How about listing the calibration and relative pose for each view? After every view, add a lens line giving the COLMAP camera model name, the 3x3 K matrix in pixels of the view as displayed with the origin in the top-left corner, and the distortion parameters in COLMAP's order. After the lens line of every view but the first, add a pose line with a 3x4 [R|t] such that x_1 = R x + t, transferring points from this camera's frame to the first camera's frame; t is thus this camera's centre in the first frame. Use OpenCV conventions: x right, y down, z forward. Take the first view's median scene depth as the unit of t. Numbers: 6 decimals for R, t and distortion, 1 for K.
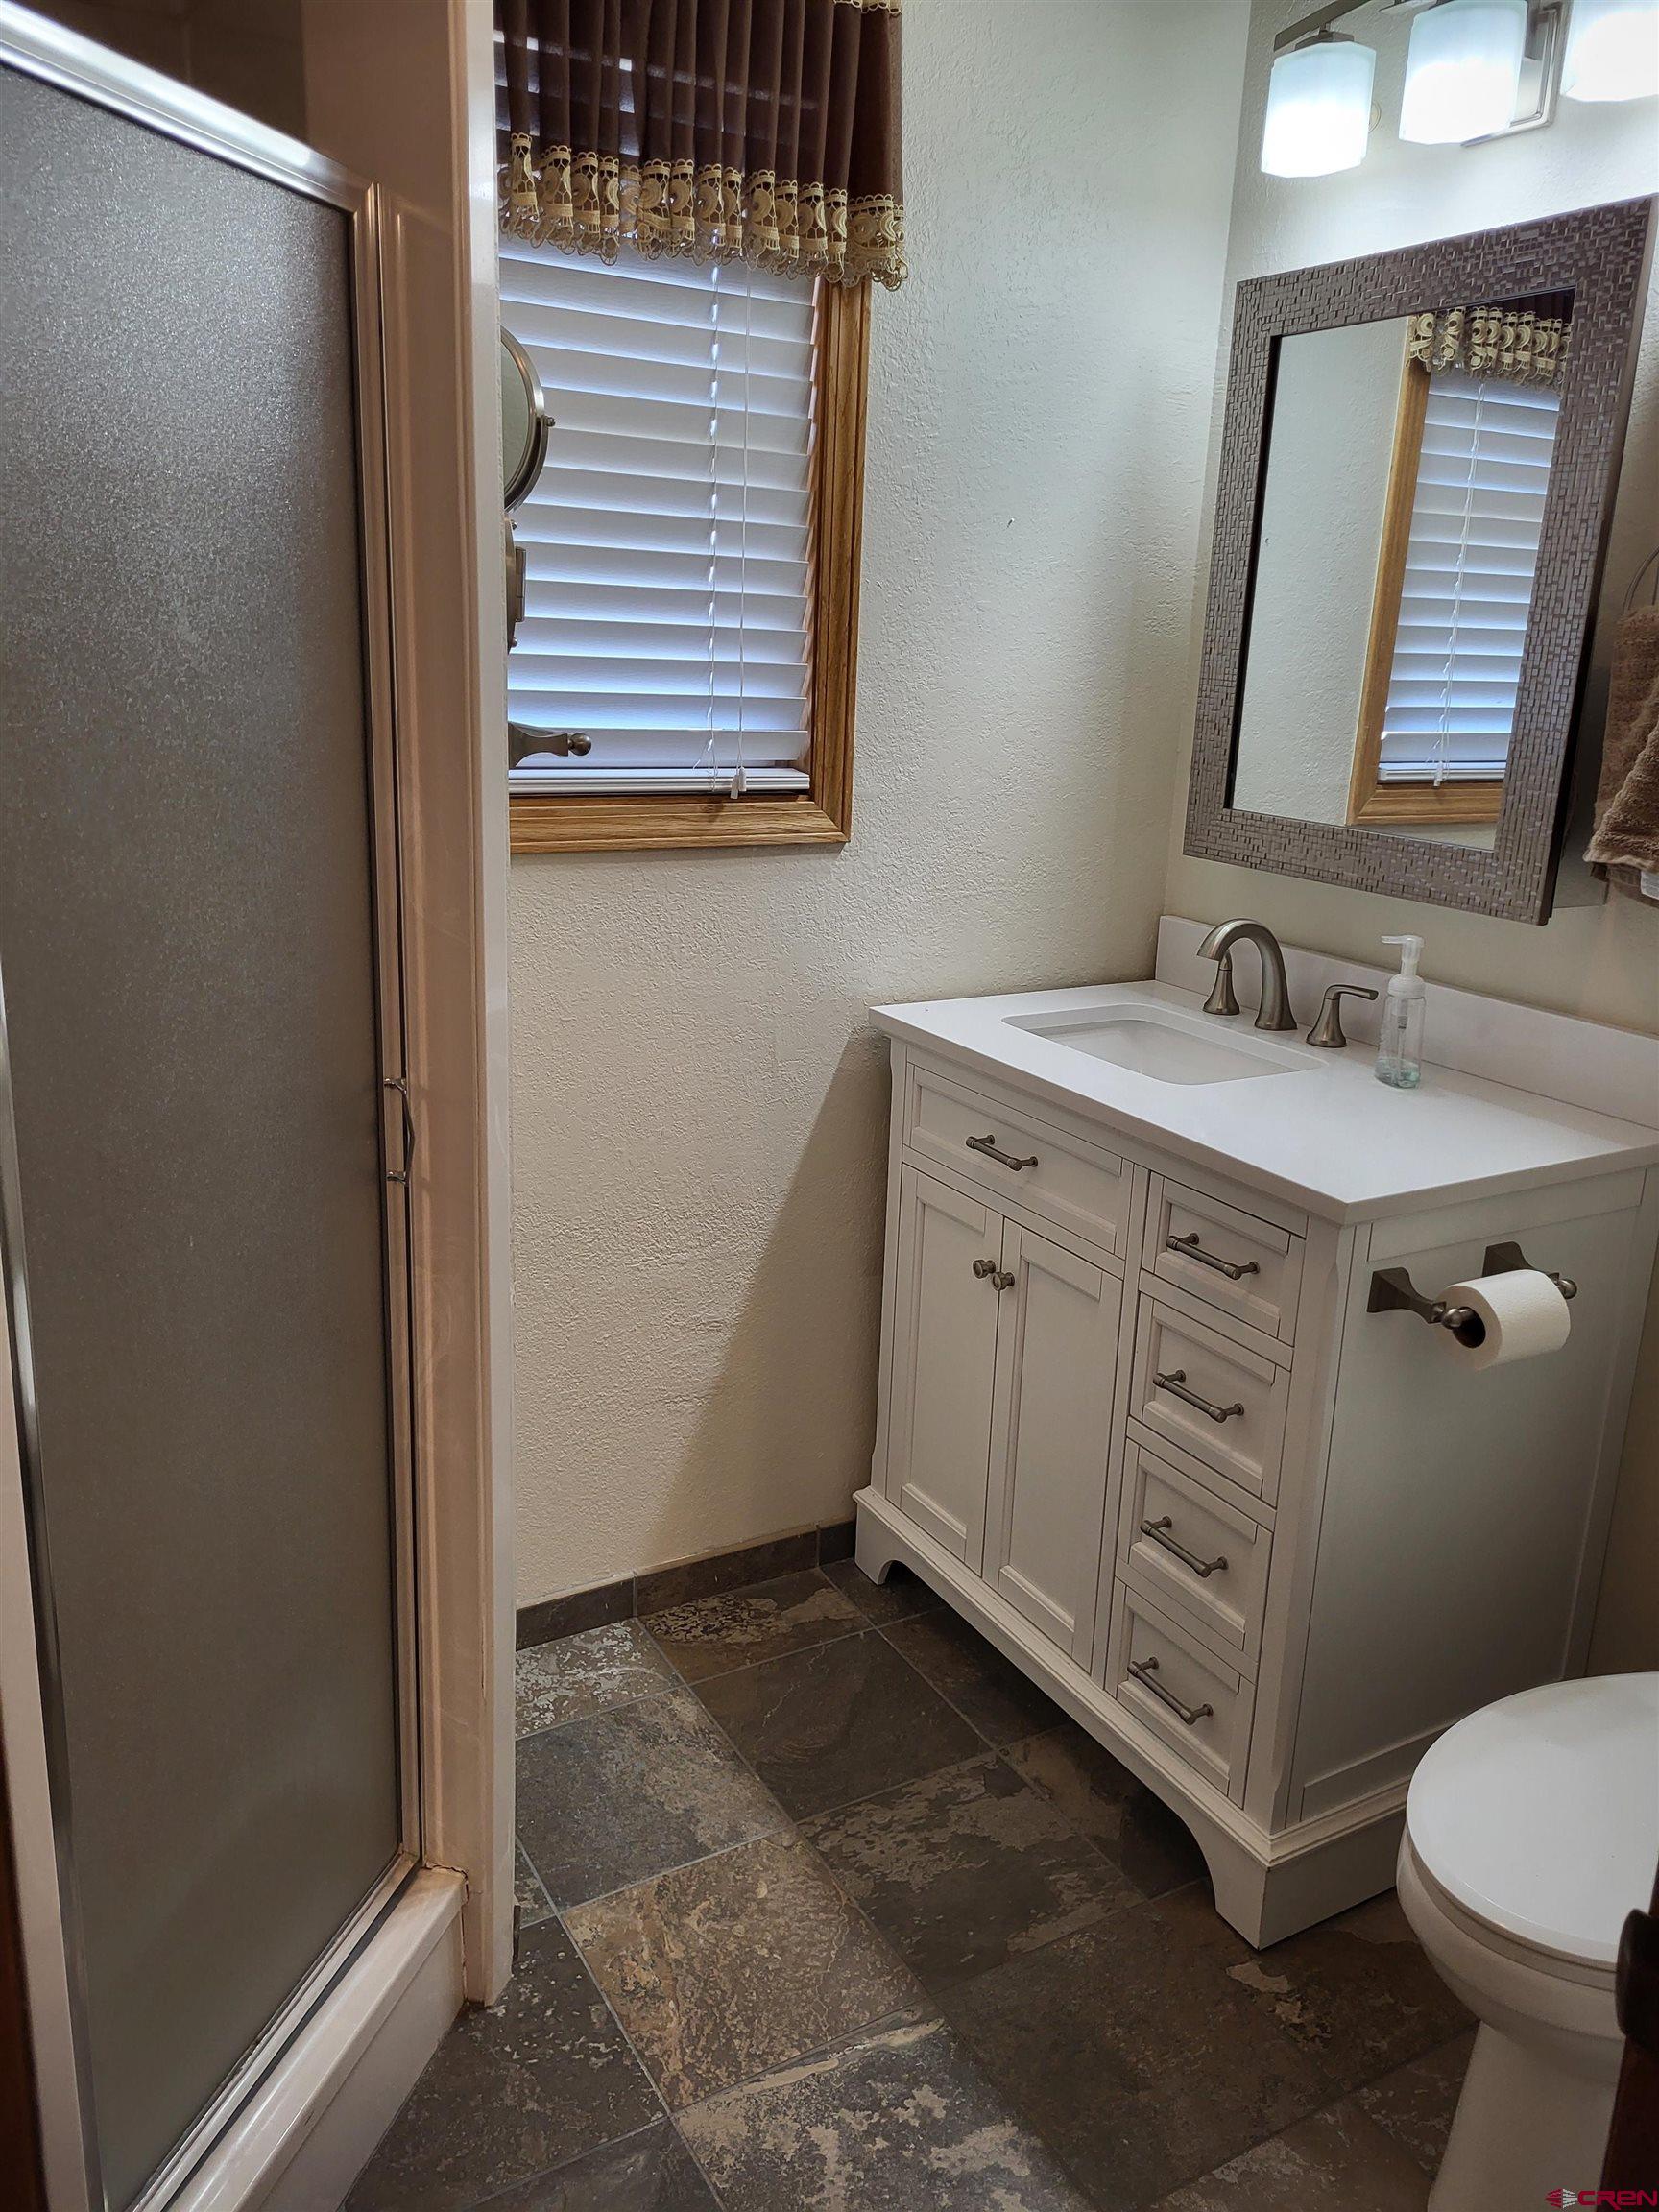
lens RADIAL K [[1741.7, 0, 829.5], [0, 1741.7, 1106.0], [0, 0, 1]] dist [0.045437, -0.012483]
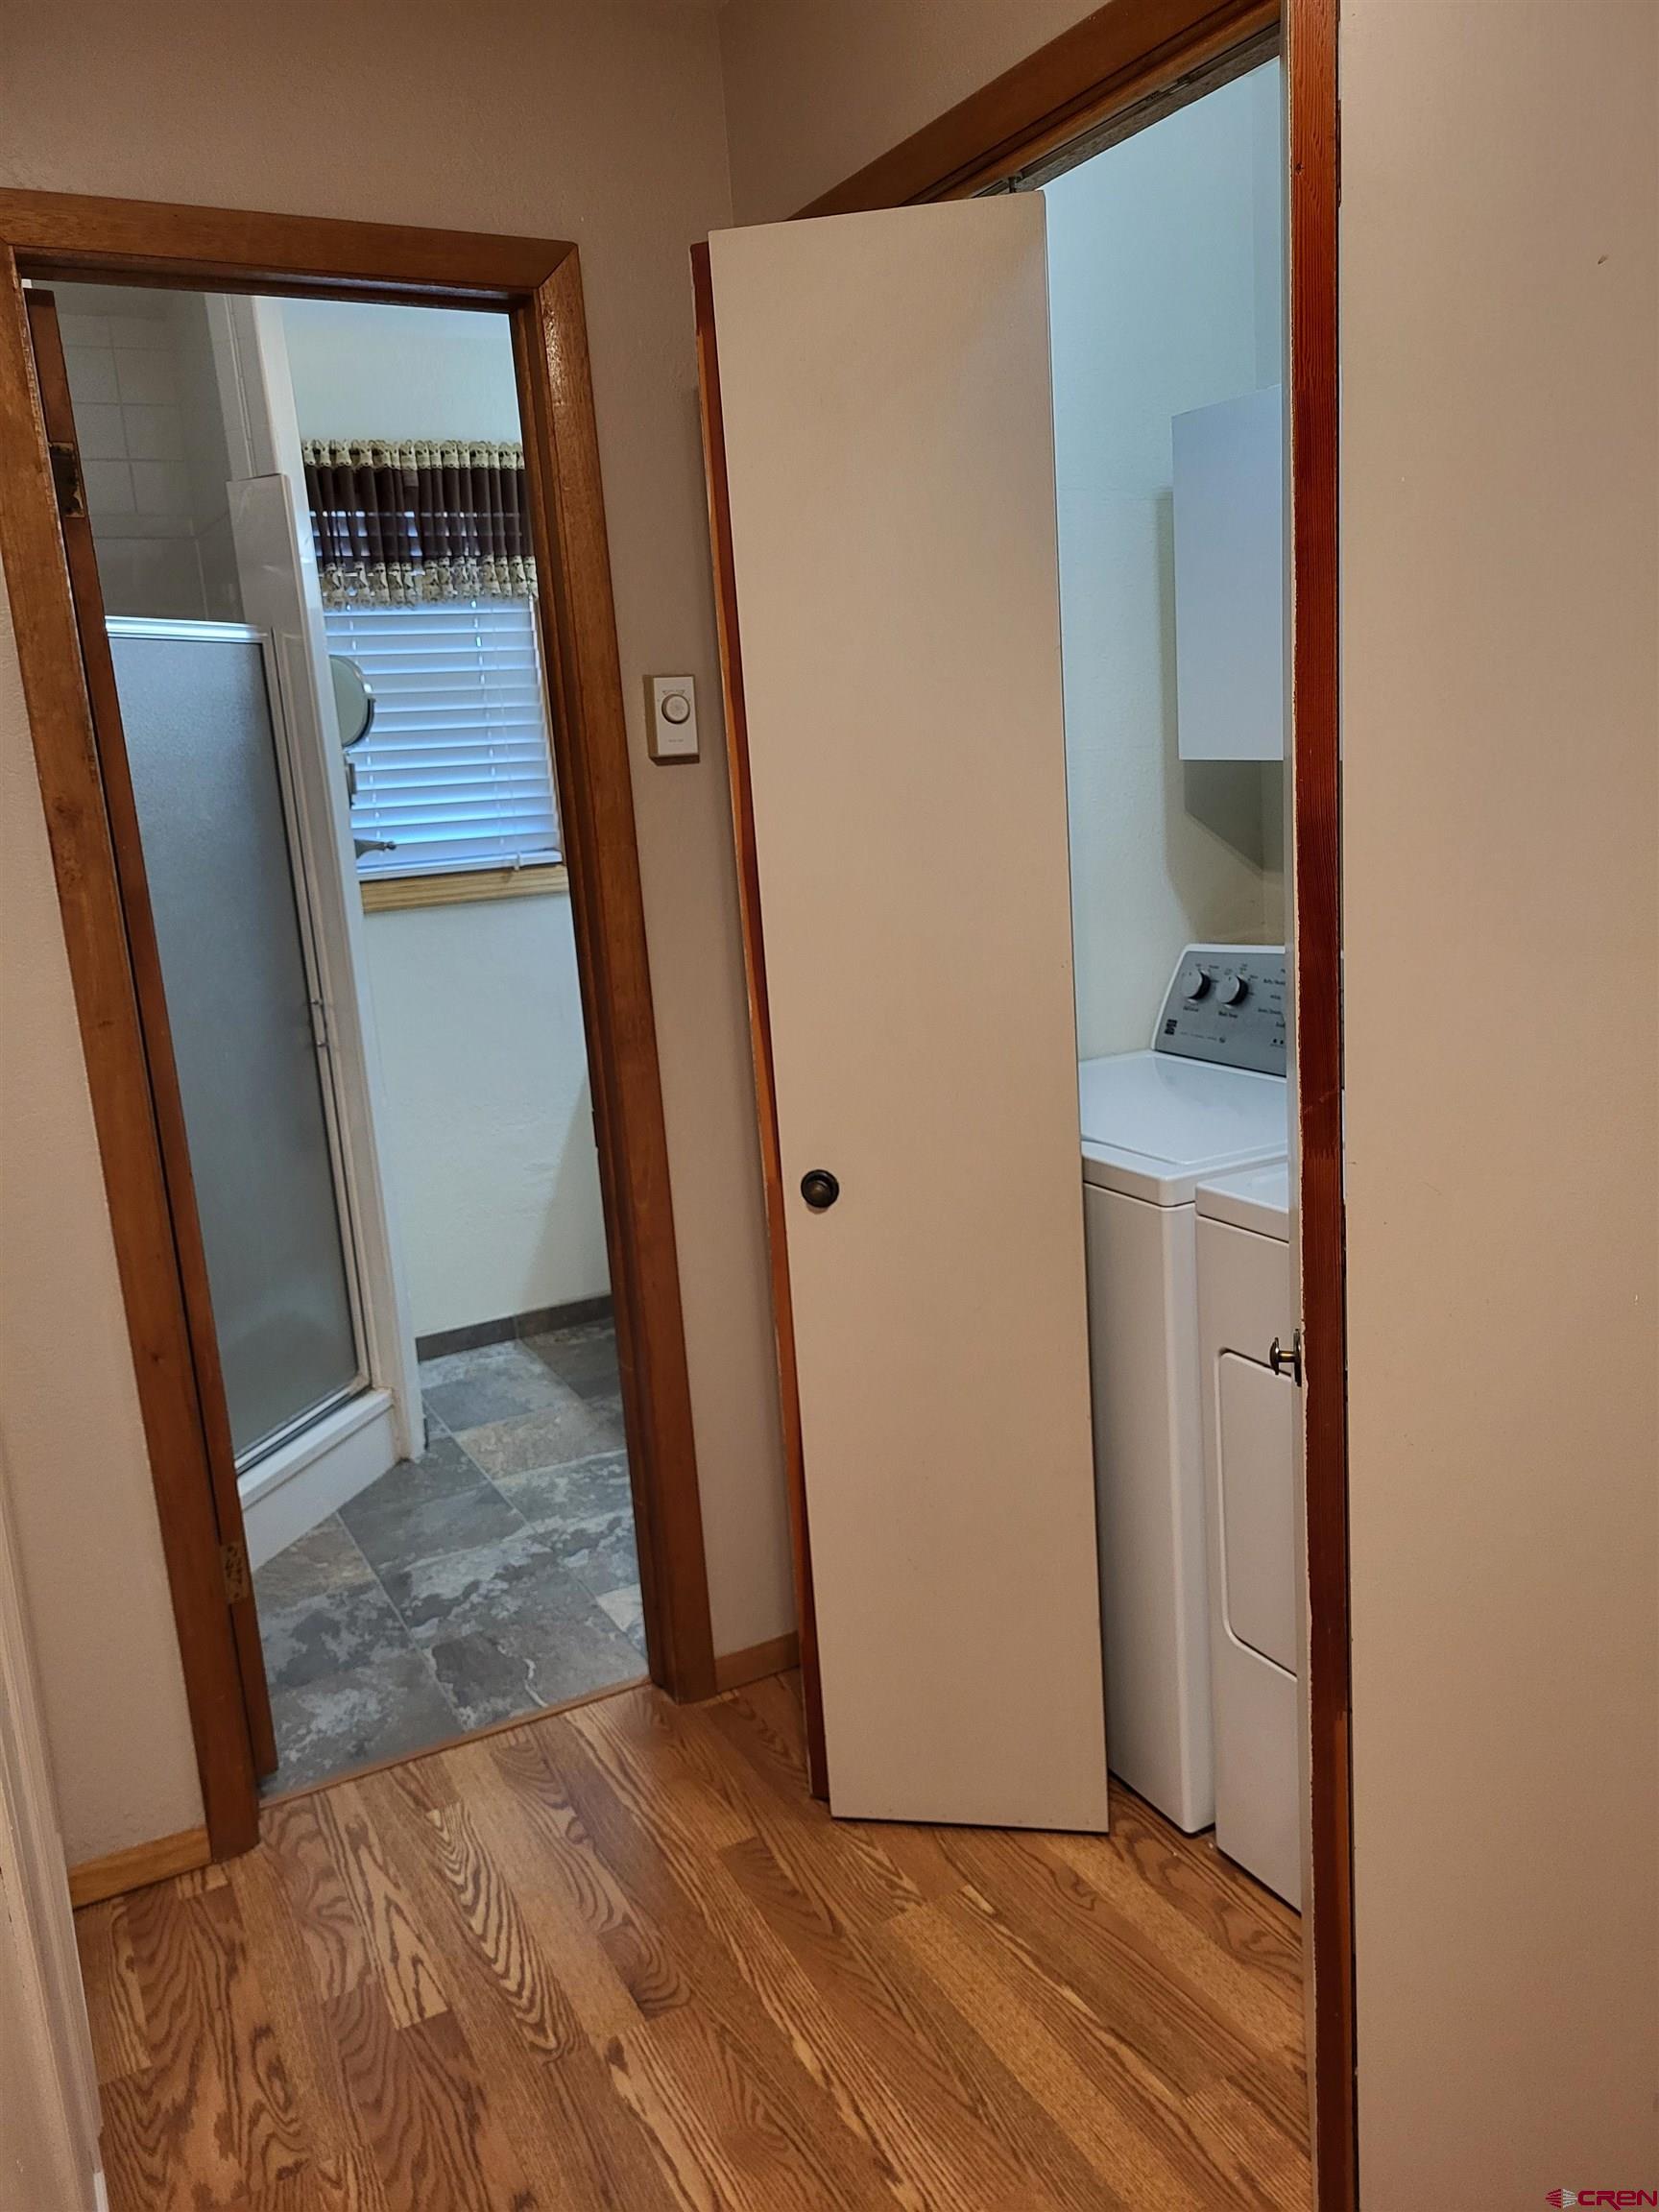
lens RADIAL K [[1741.7, 0, 829.5], [0, 1741.7, 1106.0], [0, 0, 1]] dist [0.045437, -0.012483]
pose [[0.993624, -0.097384, -0.056815, 0.396271], [0.093896, 0.993703, -0.061136, 0.242407], [0.062411, 0.055412, 0.996511, -0.907013]]
